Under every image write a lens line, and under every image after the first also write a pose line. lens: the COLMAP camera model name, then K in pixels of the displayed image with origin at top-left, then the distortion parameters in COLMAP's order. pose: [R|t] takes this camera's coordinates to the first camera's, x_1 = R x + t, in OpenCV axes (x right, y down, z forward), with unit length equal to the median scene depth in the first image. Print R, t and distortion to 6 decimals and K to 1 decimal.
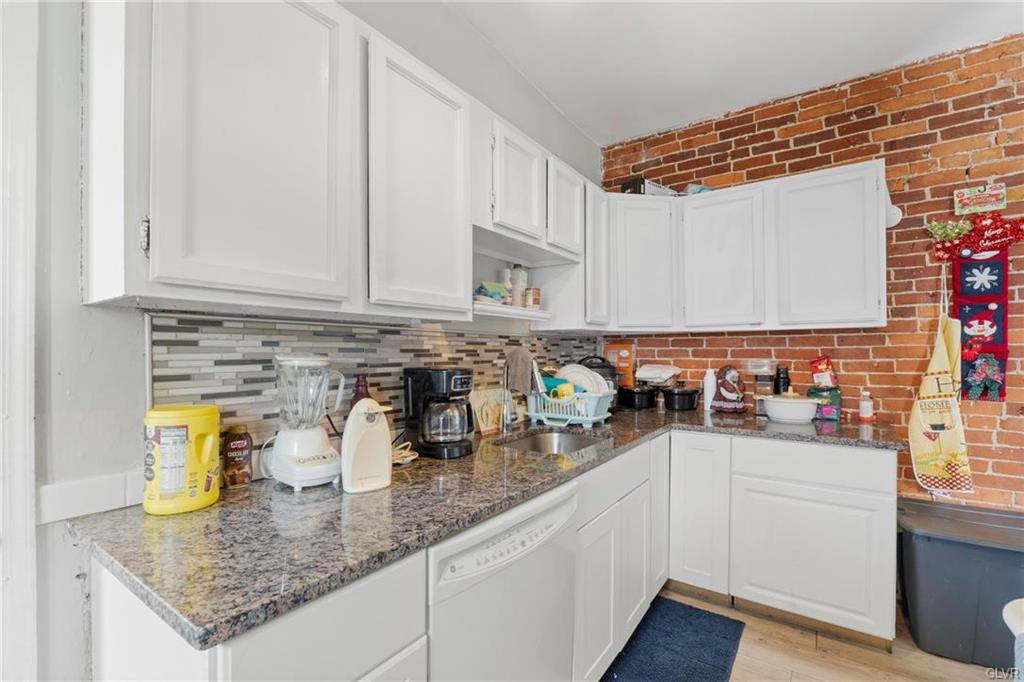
lens RADIAL K [[441.7, 0, 515.0], [0, 441.7, 349.0], [0, 0, 1]] dist [-0.012417, 0.001091]
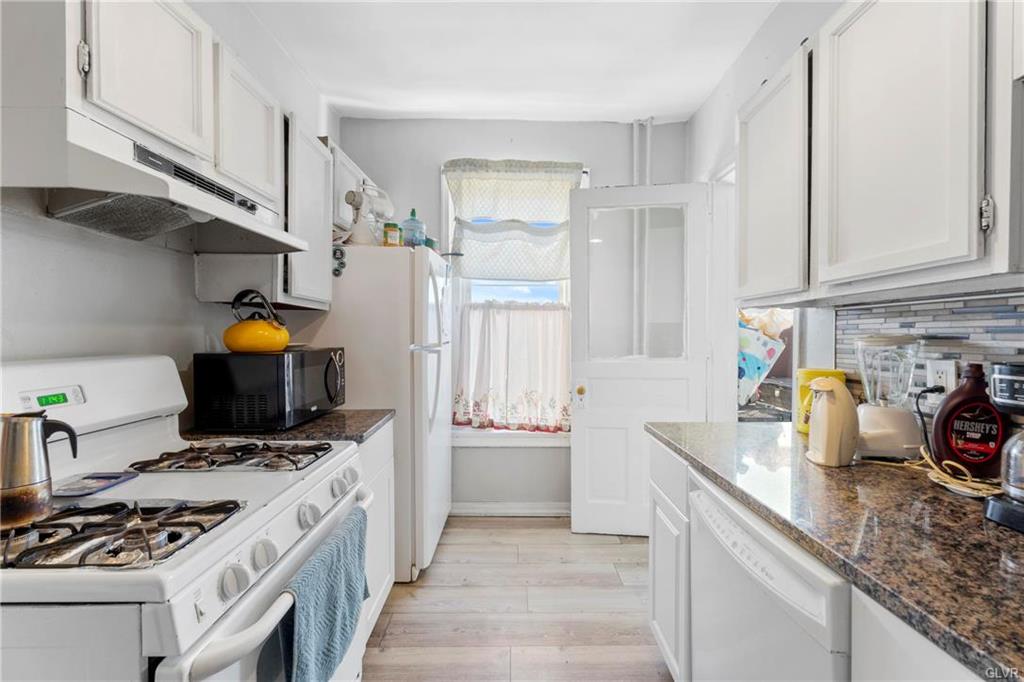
lens RADIAL K [[441.7, 0, 514.0], [0, 441.7, 340.8], [0, 0, 1]] dist [-0.012417, 0.001091]
pose [[-0.811736, 0.007920, -0.583970, 0.797048], [0.004308, 0.999962, 0.007574, 0.012810], [0.584008, 0.003632, -0.811740, 1.283632]]
